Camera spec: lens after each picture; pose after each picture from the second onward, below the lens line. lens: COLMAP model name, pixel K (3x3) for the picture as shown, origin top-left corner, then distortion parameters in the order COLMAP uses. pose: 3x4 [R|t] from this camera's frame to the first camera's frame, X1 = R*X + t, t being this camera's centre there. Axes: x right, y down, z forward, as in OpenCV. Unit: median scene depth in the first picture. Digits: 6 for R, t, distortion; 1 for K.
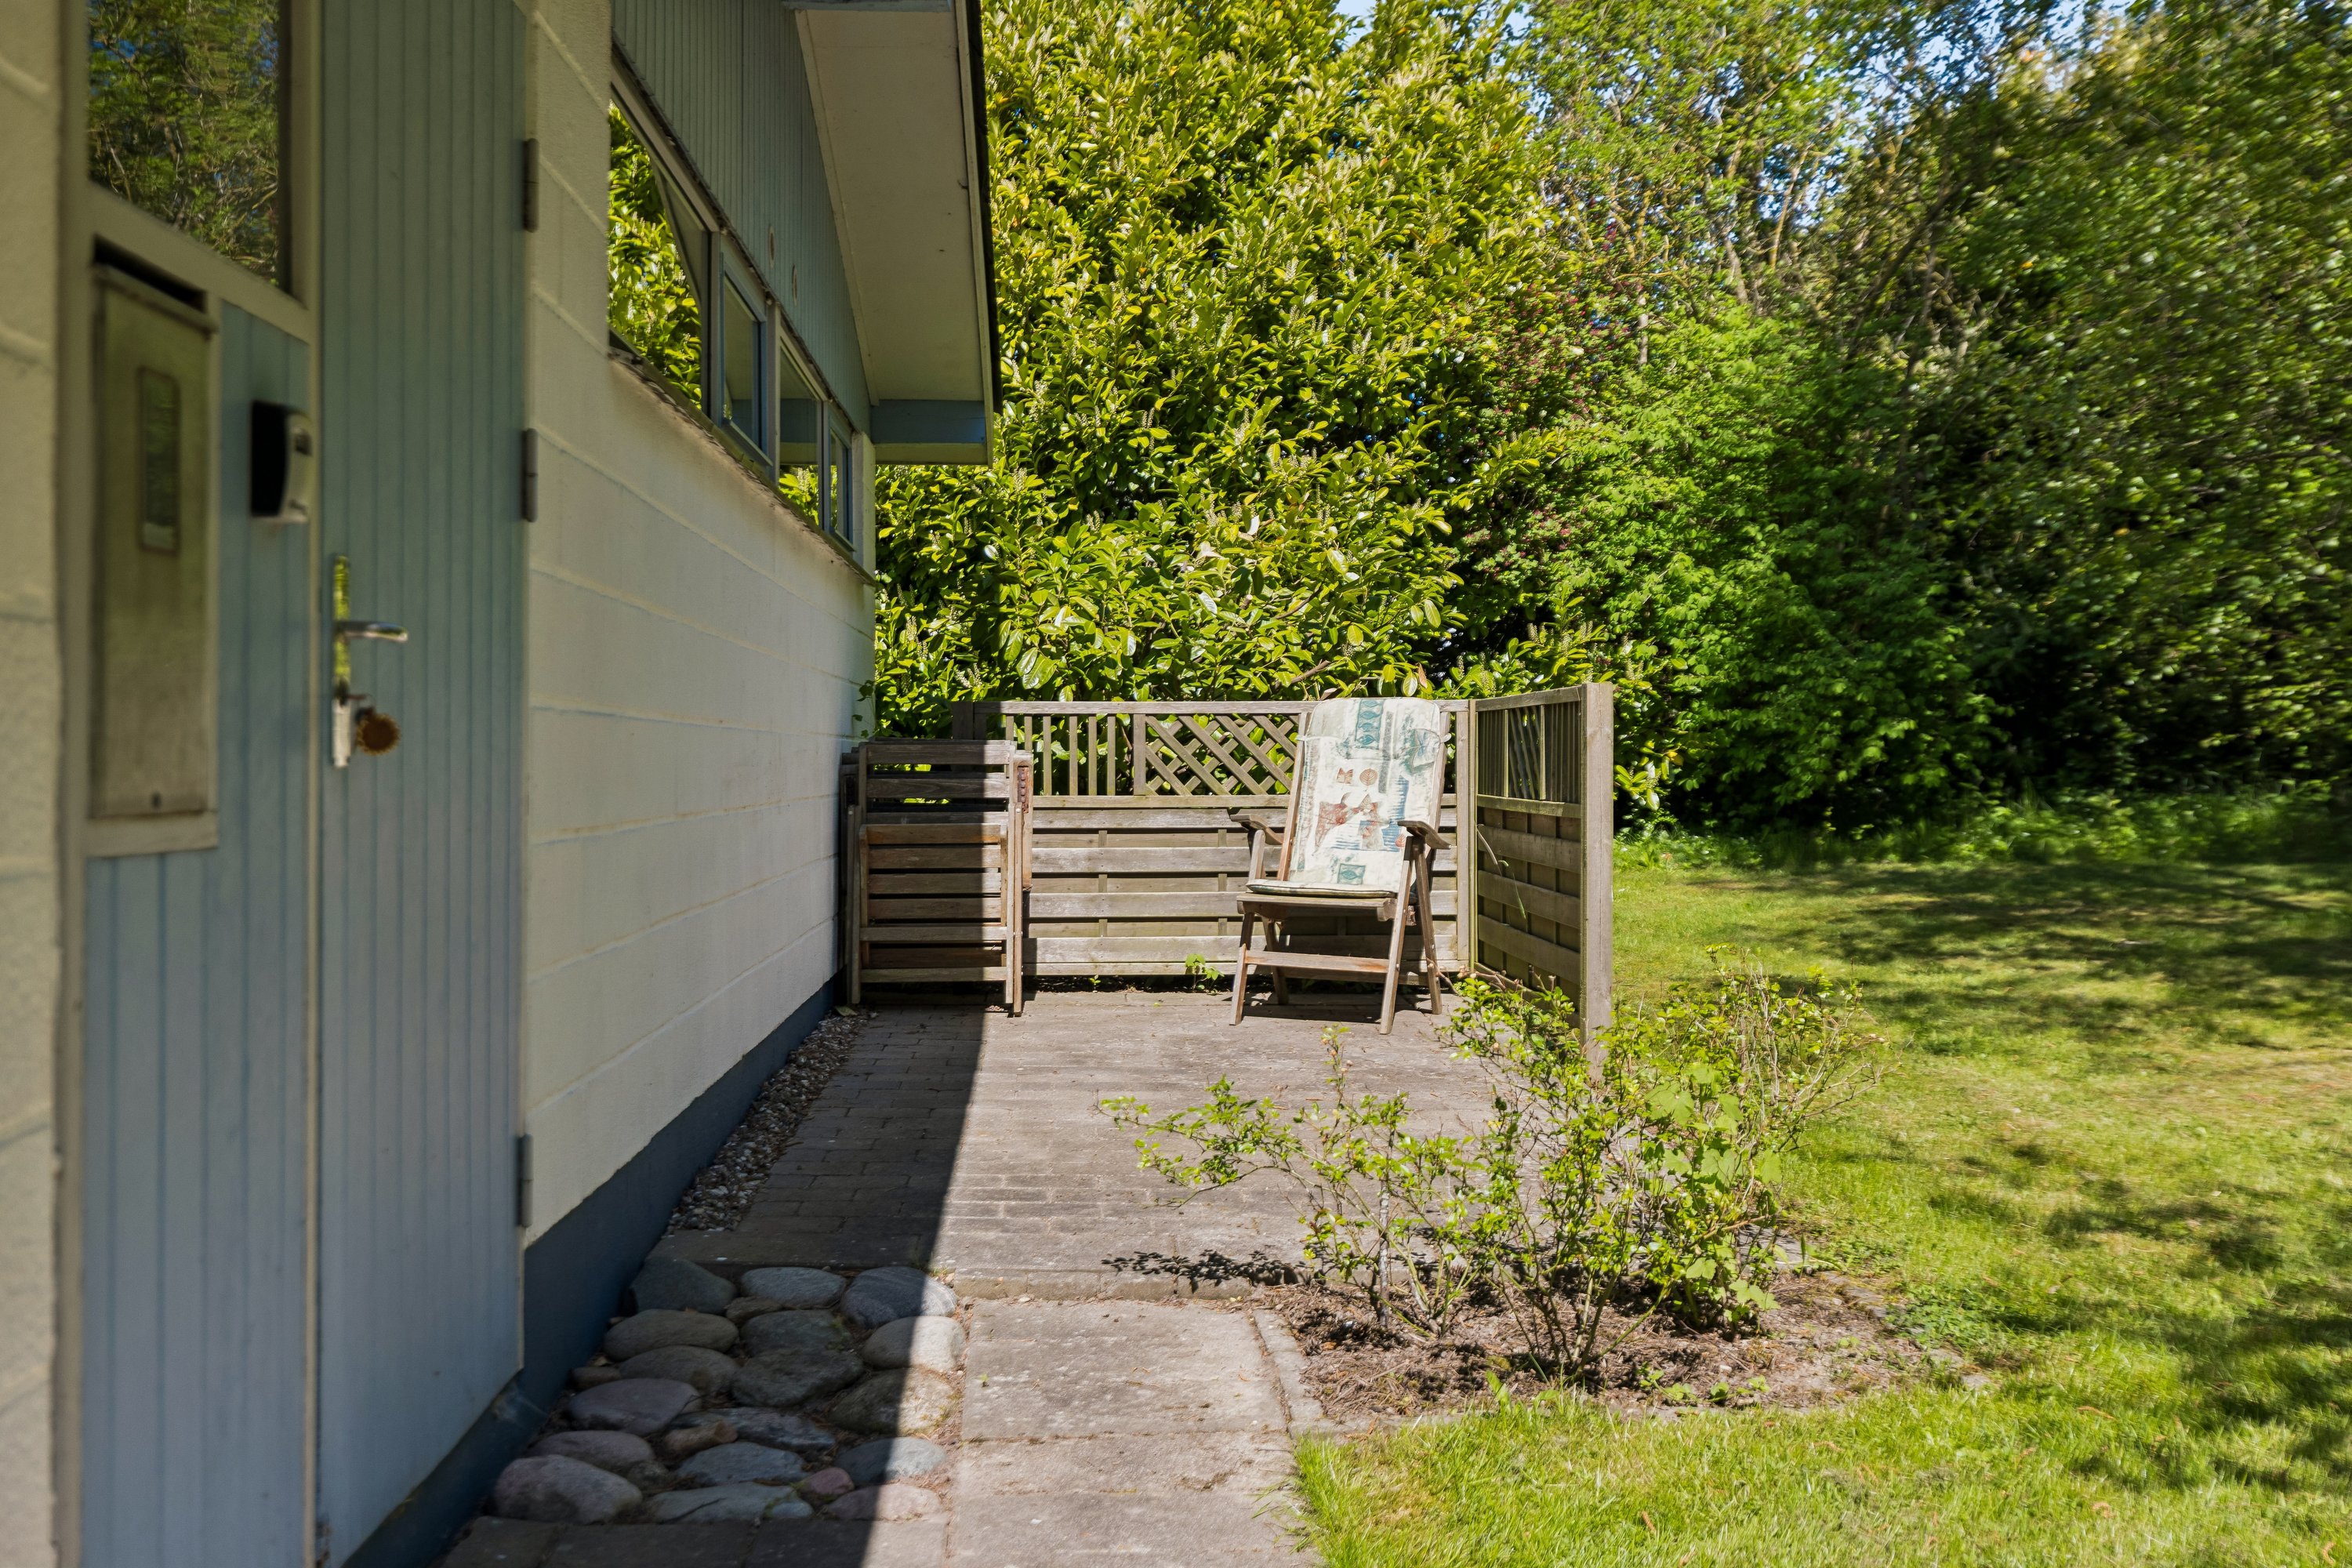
lens RADIAL K [[2354.7, 0, 1176.0], [0, 2354.7, 784.0], [0, 0, 1]] dist [0.006449, 0.014745]
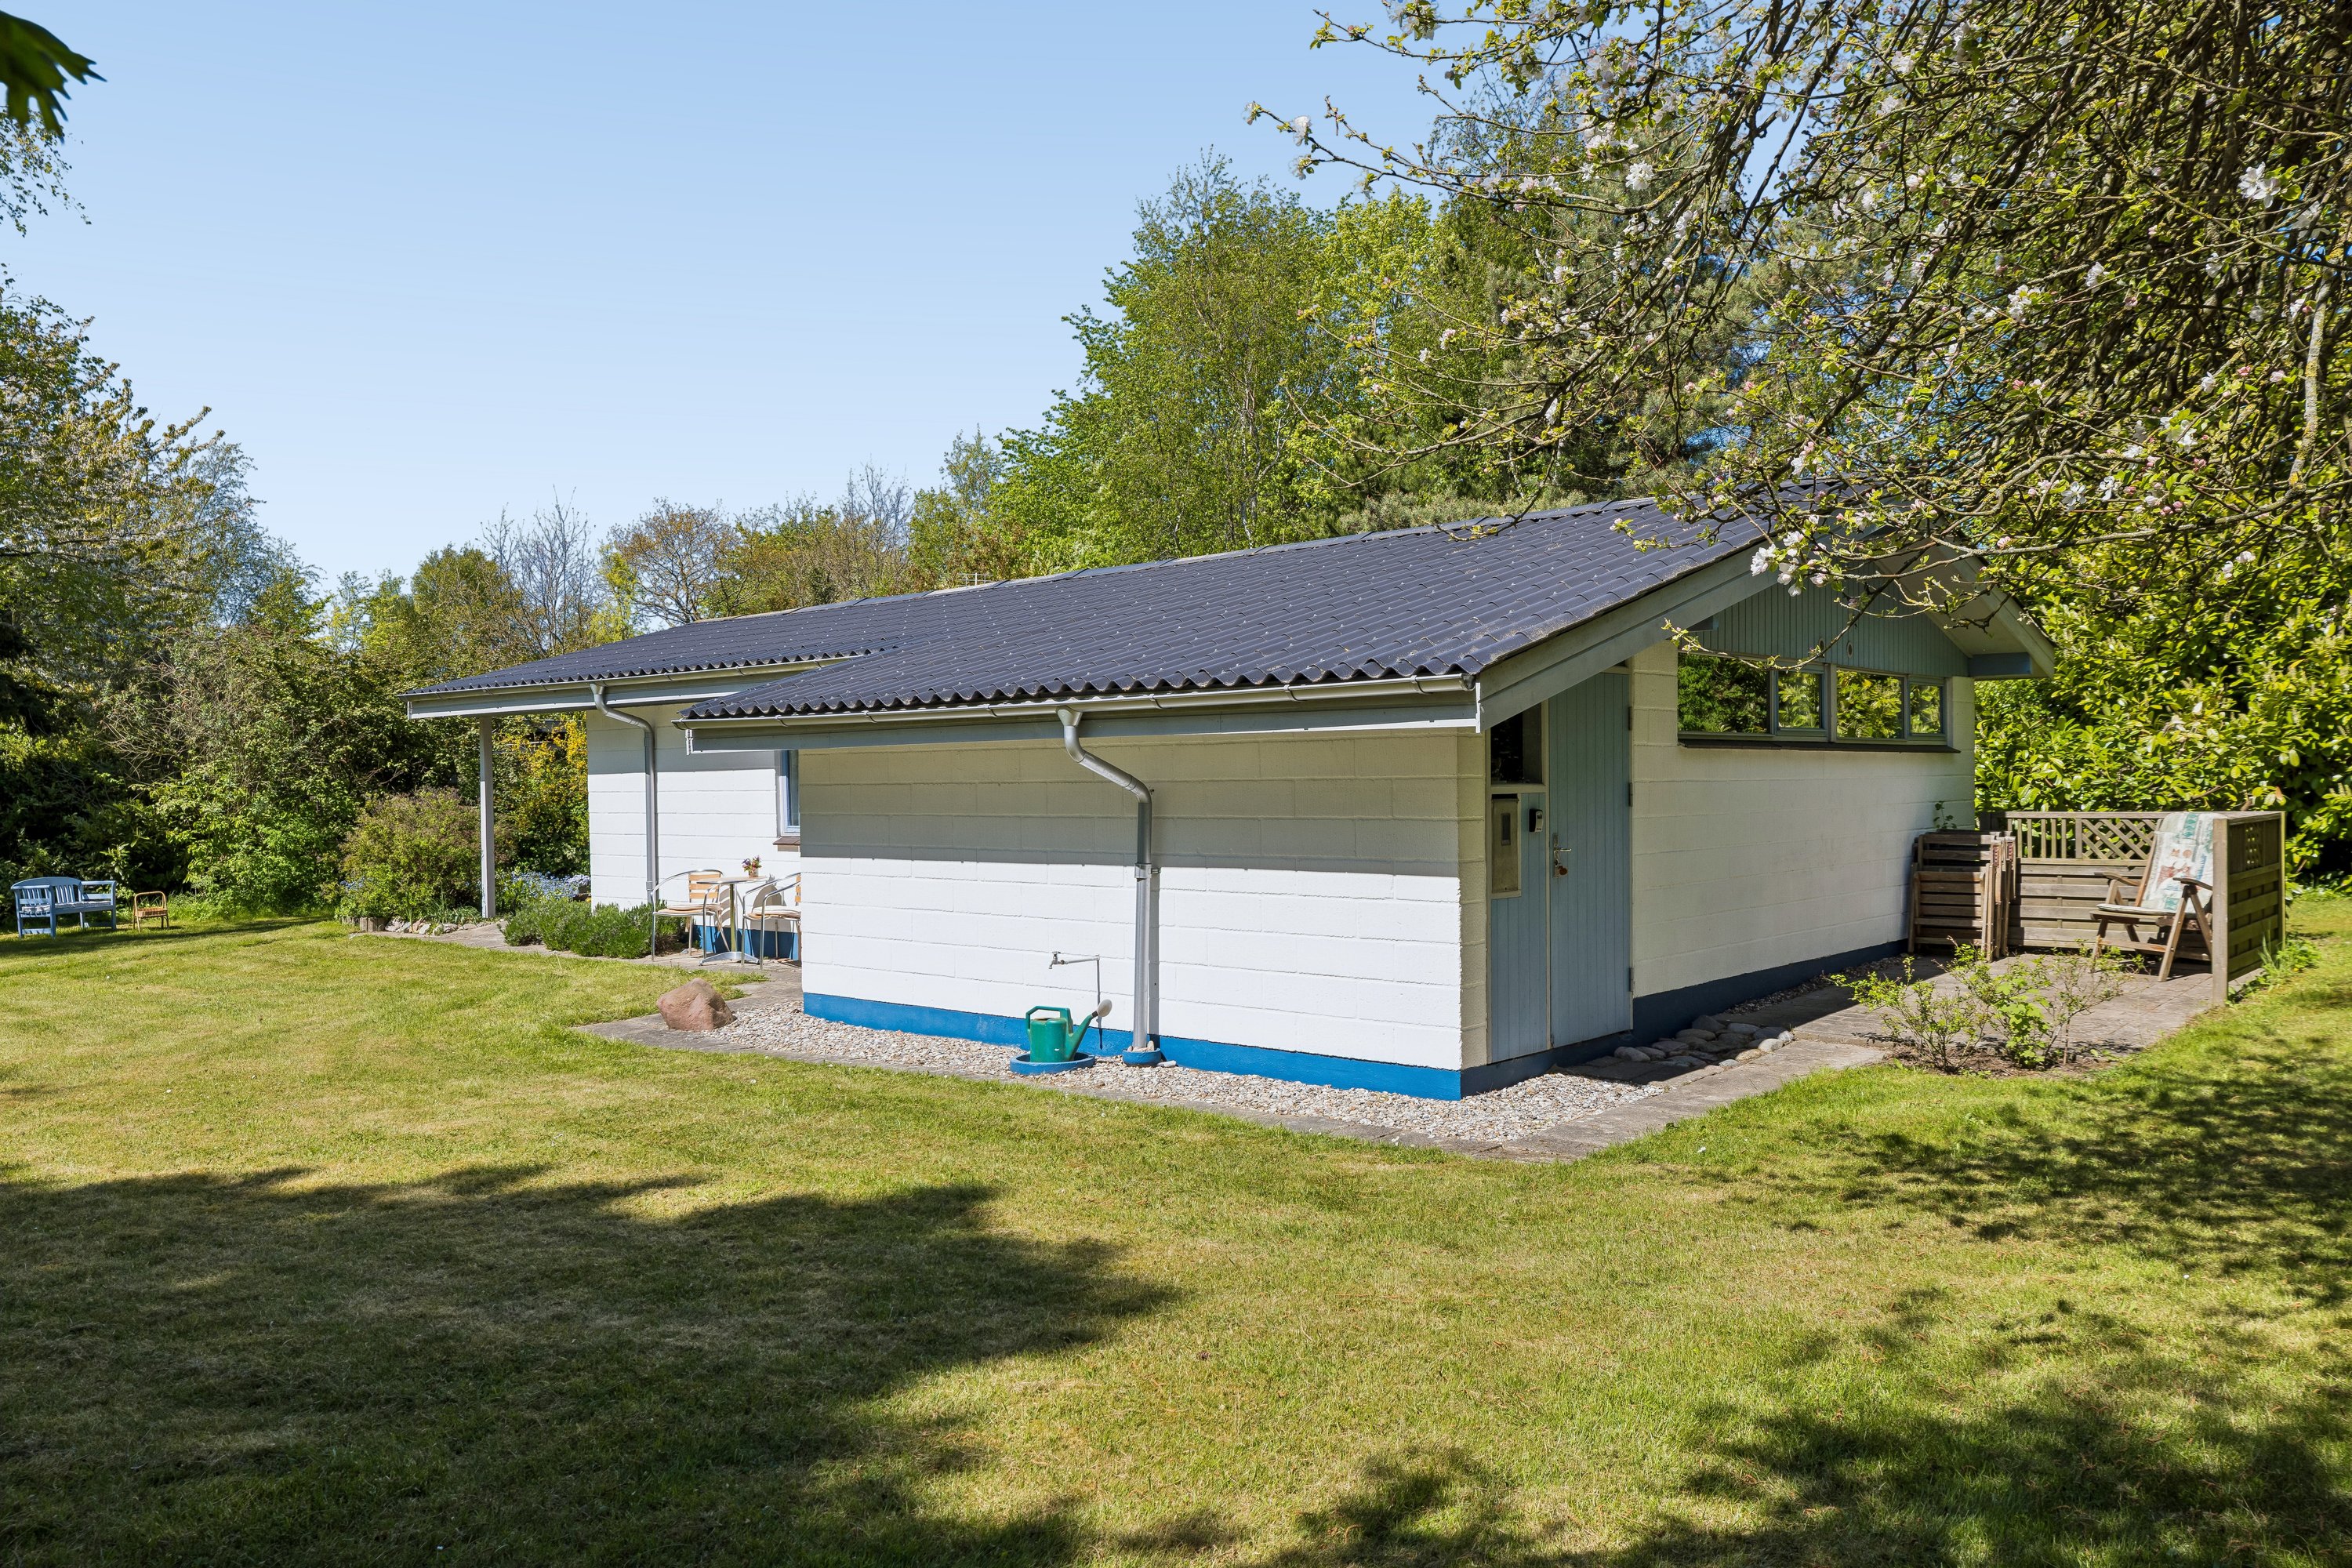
lens RADIAL K [[1725.7, 0, 1176.0], [0, 1725.7, 784.0], [0, 0, 1]] dist [0.001554, -0.000166]
pose [[0.732452, -0.006566, -0.680787, 0.422889], [0.003167, 0.999976, -0.006238, -0.051963], [0.680812, 0.002413, 0.732455, -0.600408]]
